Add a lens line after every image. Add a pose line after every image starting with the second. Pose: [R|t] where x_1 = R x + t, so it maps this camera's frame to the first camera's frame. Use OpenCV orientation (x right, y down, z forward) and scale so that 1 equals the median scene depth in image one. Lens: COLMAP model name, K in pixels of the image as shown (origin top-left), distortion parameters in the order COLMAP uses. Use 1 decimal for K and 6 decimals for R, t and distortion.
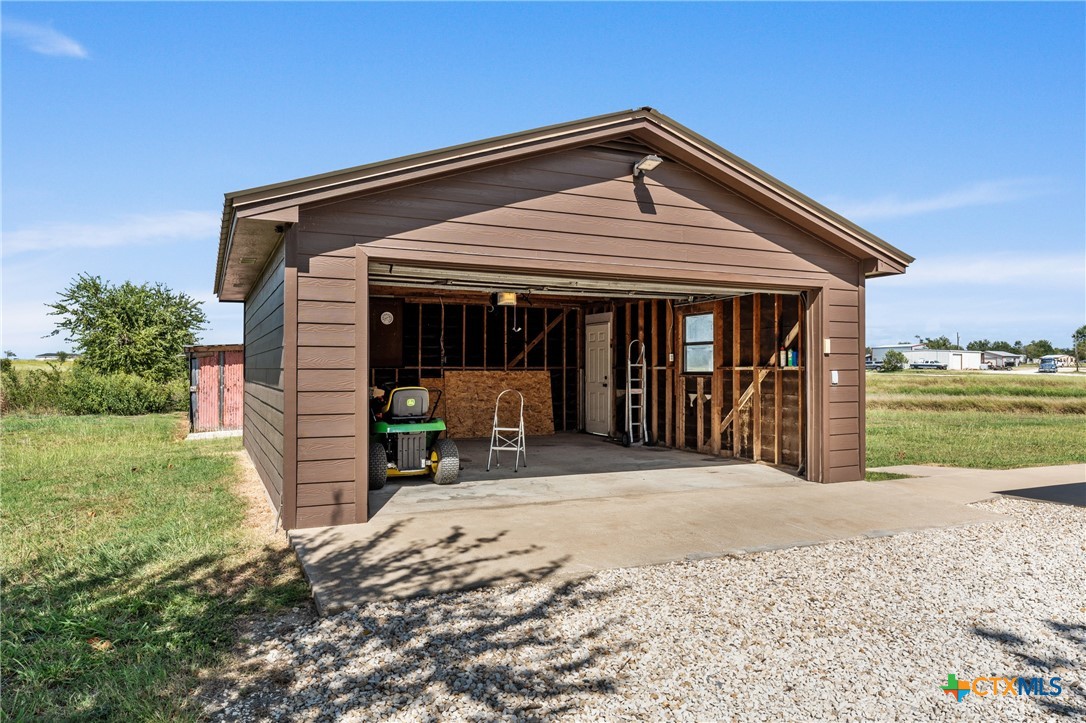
lens RADIAL K [[723.9, 0, 542.6], [0, 723.9, 362.8], [0, 0, 1]] dist [0.000614, 0.000052]
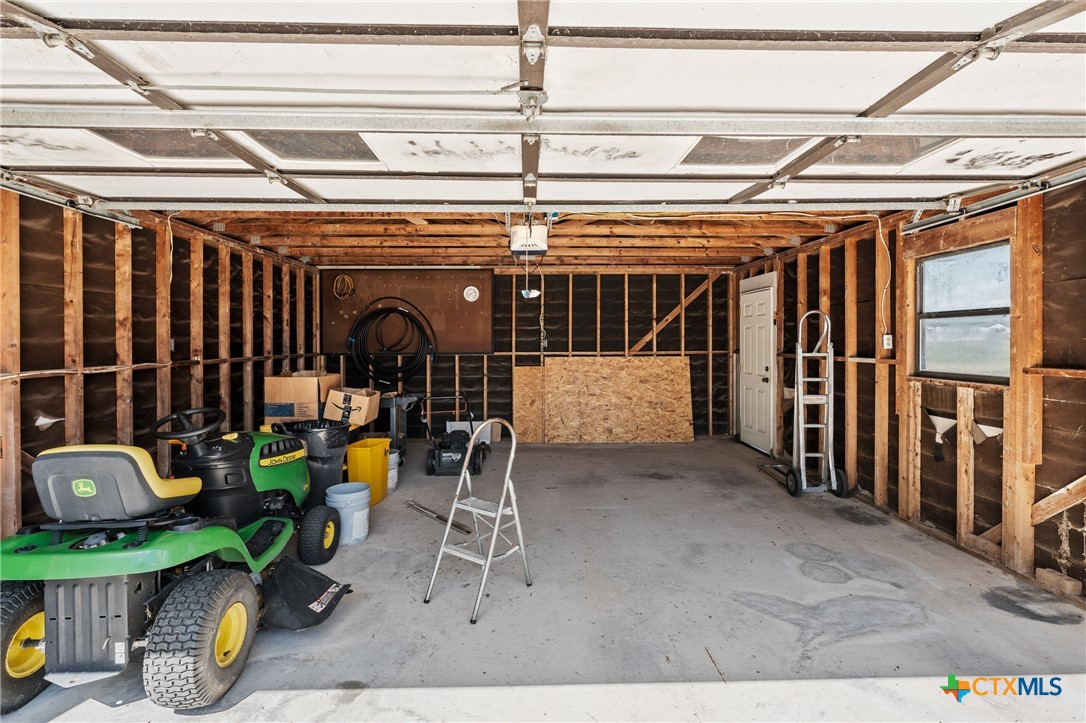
lens RADIAL K [[475.4, 0, 548.6], [0, 475.4, 343.3], [0, 0, 1]] dist [-0.002251, -0.000801]
pose [[0.916678, -0.002436, -0.399618, 0.086575], [0.009097, 0.999849, 0.014773, -0.013267], [0.399522, -0.017177, 0.916563, 0.565662]]
